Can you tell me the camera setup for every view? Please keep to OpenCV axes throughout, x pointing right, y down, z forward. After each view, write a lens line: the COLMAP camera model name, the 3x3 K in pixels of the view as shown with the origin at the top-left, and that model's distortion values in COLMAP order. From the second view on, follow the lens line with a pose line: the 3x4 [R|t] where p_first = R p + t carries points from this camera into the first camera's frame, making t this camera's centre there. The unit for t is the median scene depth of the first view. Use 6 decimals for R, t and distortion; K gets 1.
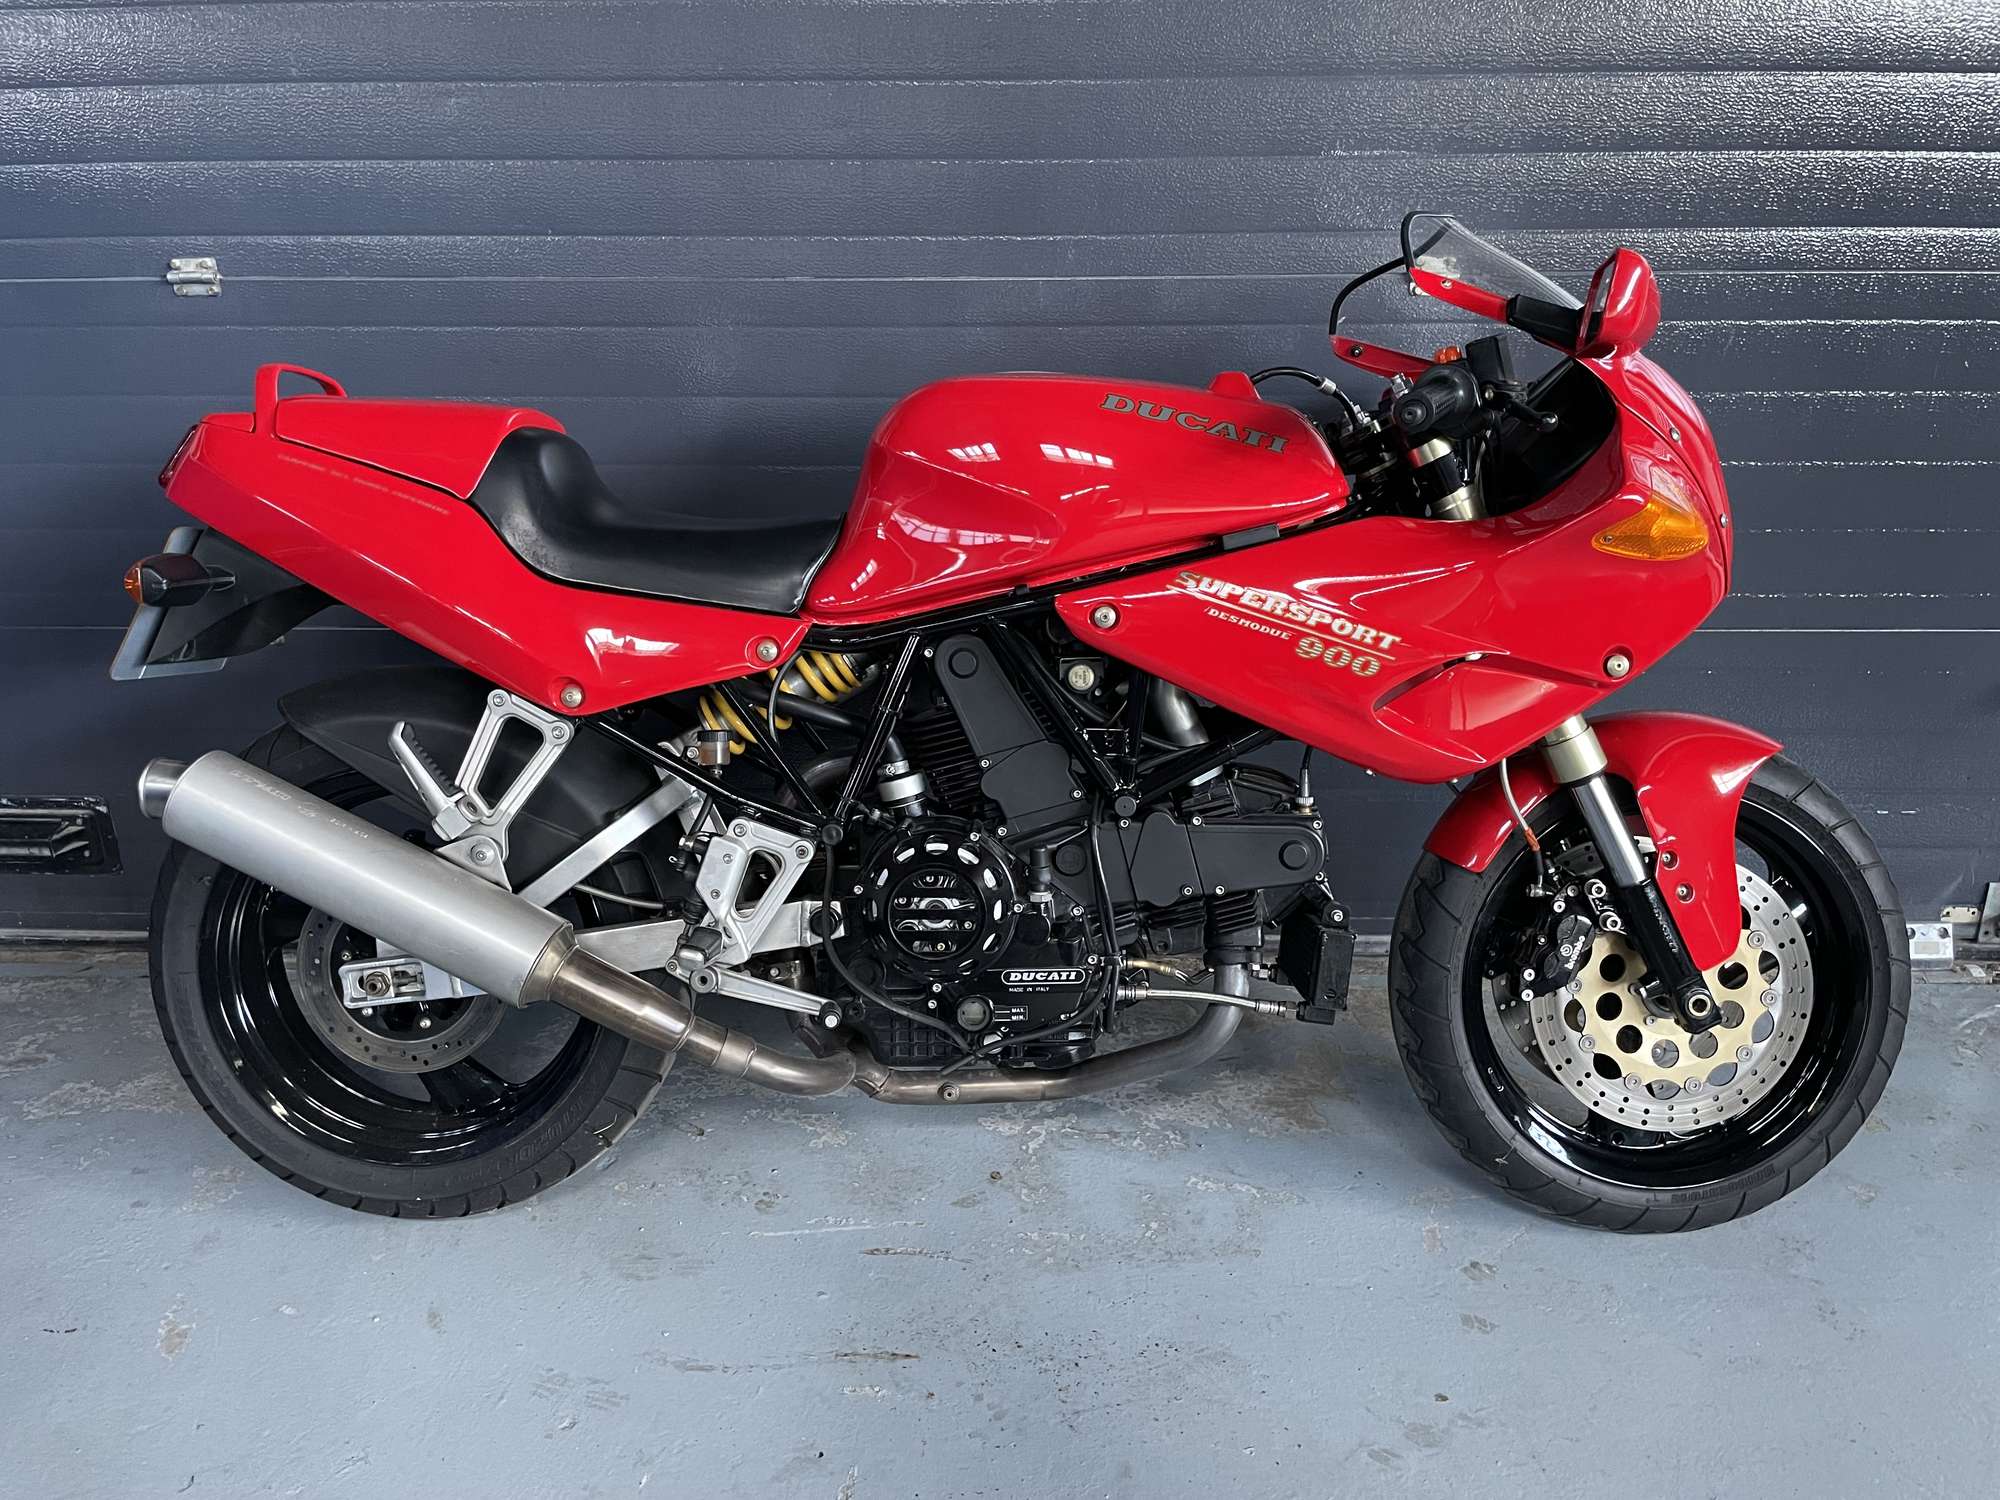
lens RADIAL K [[1502.3, 0, 1000.6], [0, 1502.3, 739.0], [0, 0, 1]] dist [0.107304, -0.156713]
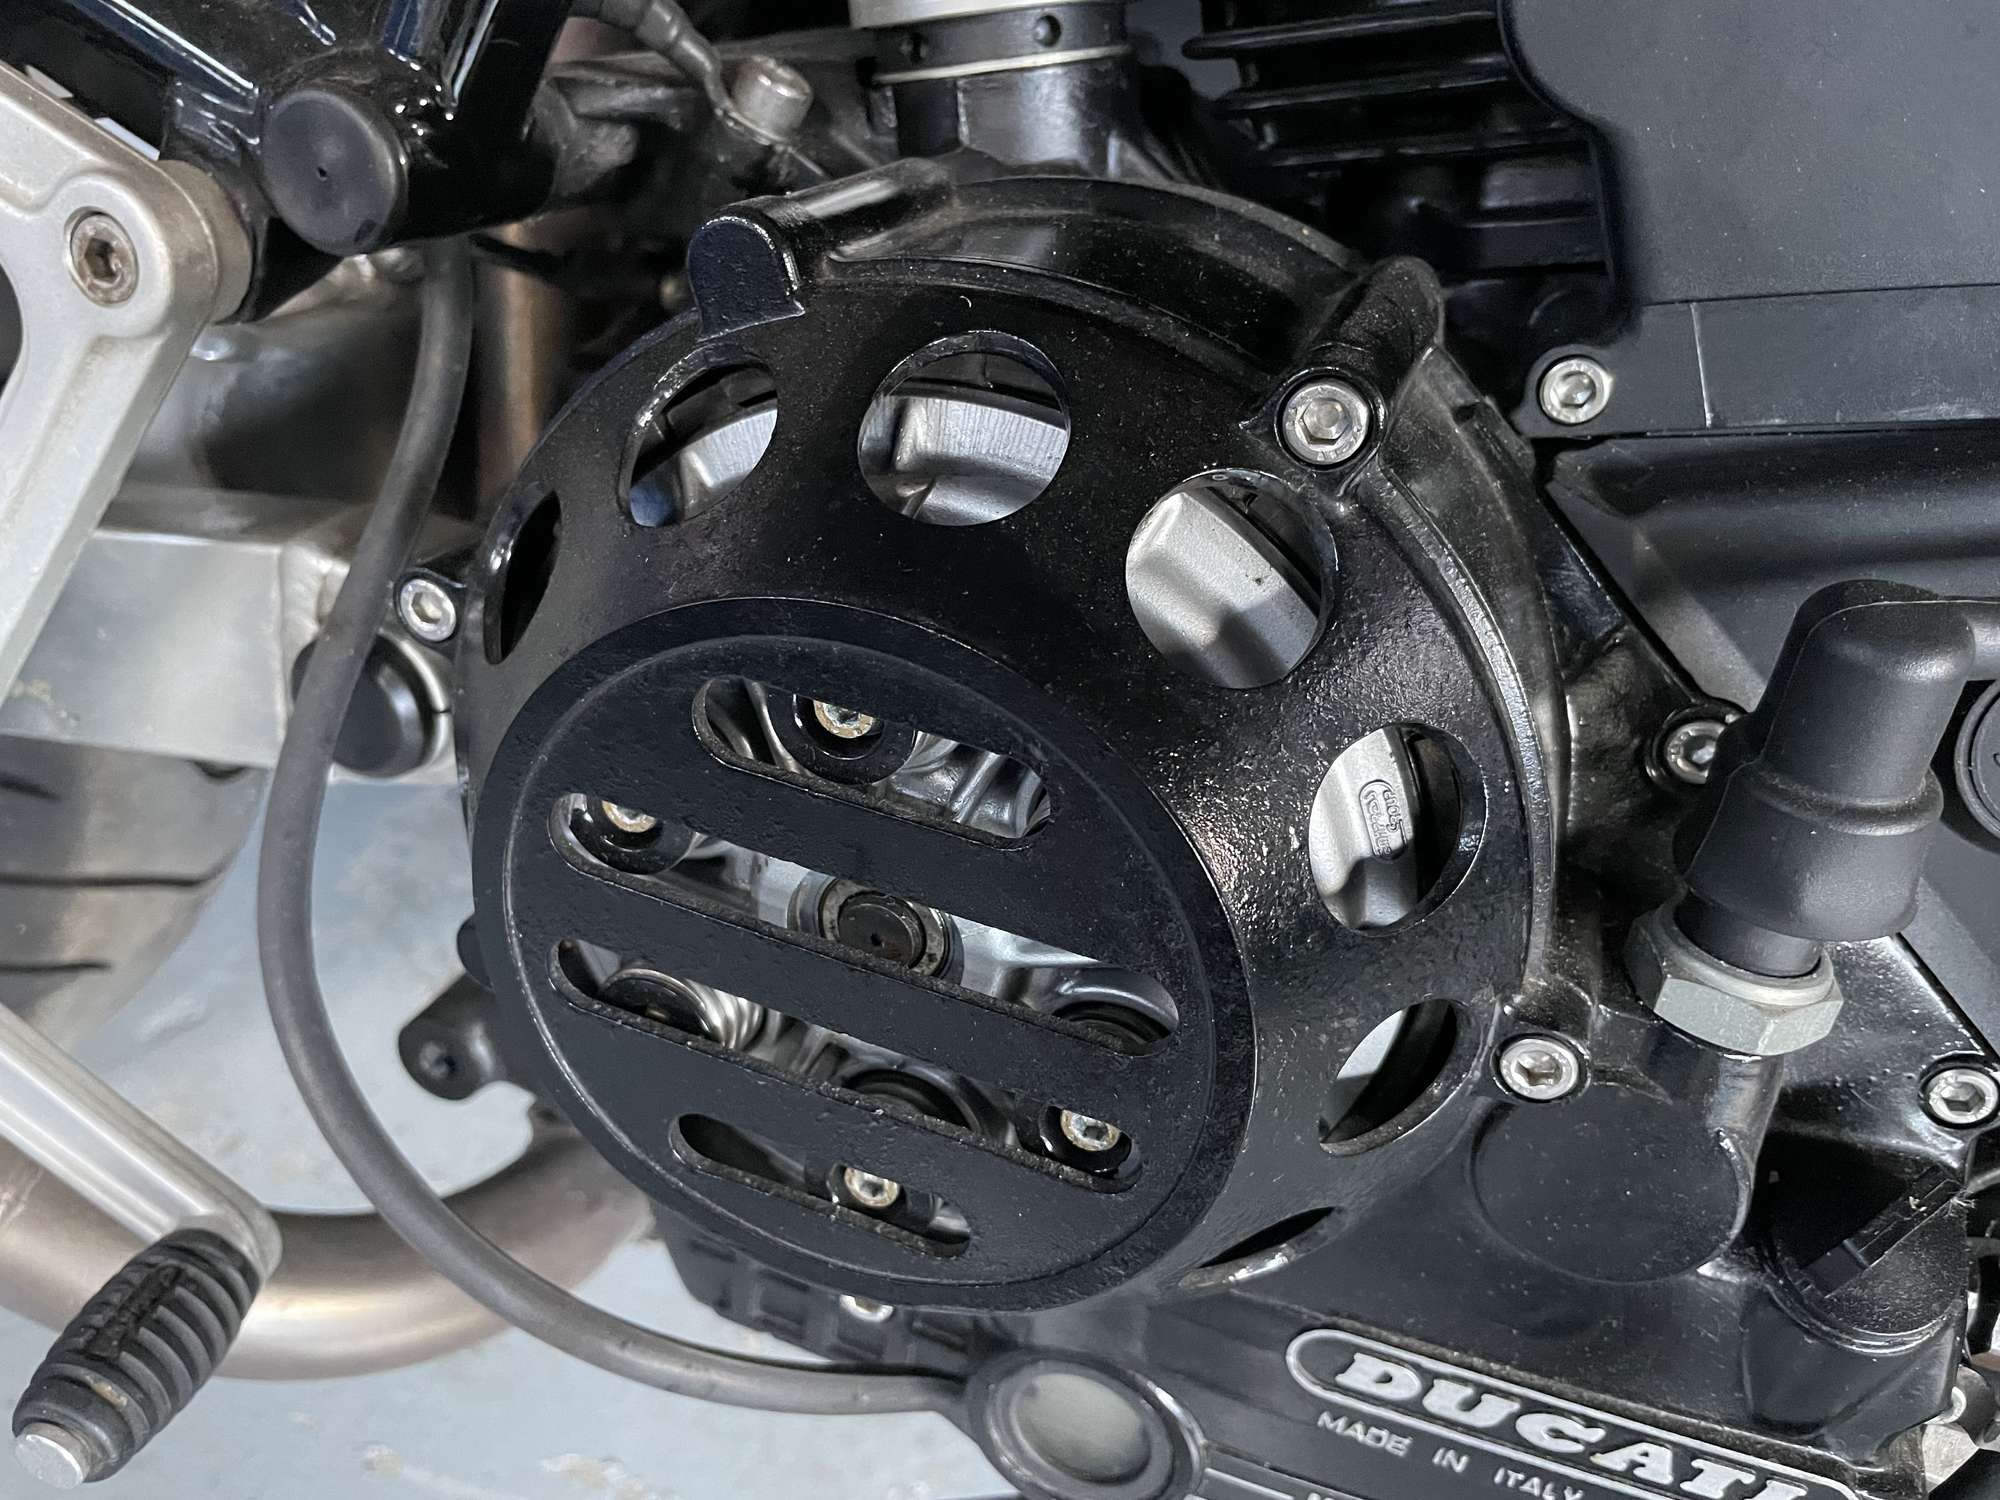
lens RADIAL K [[1502.3, 0, 1000.6], [0, 1502.3, 739.0], [0, 0, 1]] dist [0.107304, -0.156713]
pose [[0.938287, 0.264732, -0.222564, -0.008593], [-0.162709, 0.905729, 0.391383, 0.045019], [0.305194, -0.331017, 0.892908, 0.856119]]
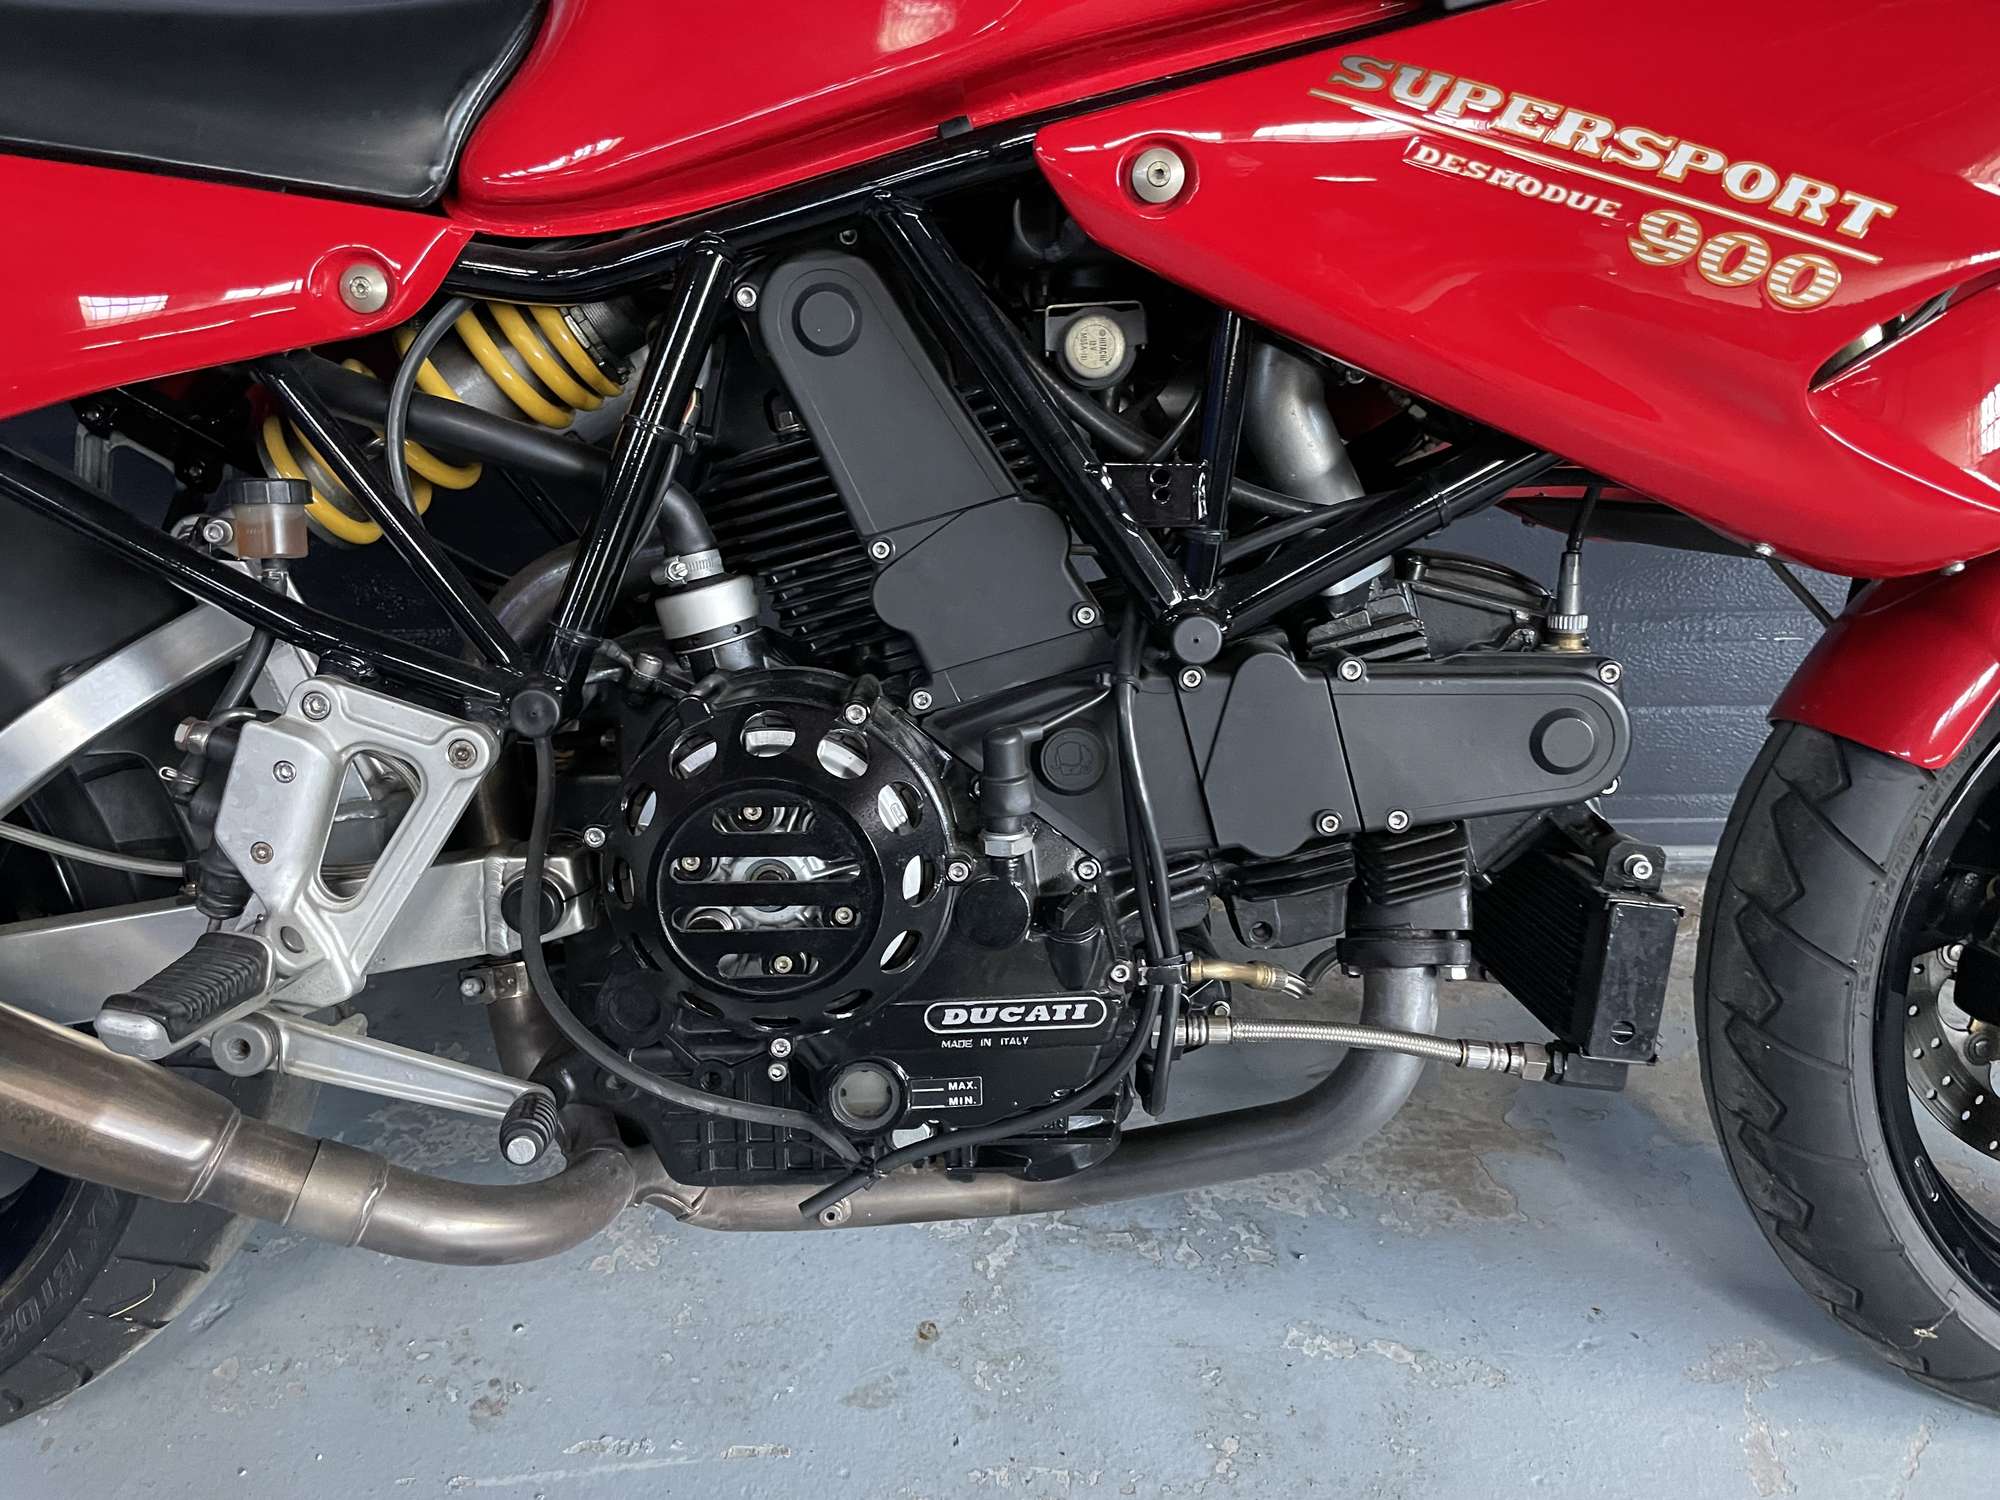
lens RADIAL K [[1502.3, 0, 1000.6], [0, 1502.3, 739.0], [0, 0, 1]] dist [0.107304, -0.156713]
pose [[0.999449, -0.015371, 0.029432, 0.011349], [0.012481, 0.995308, 0.095954, 0.029619], [-0.030769, -0.095534, 0.994951, 0.542094]]
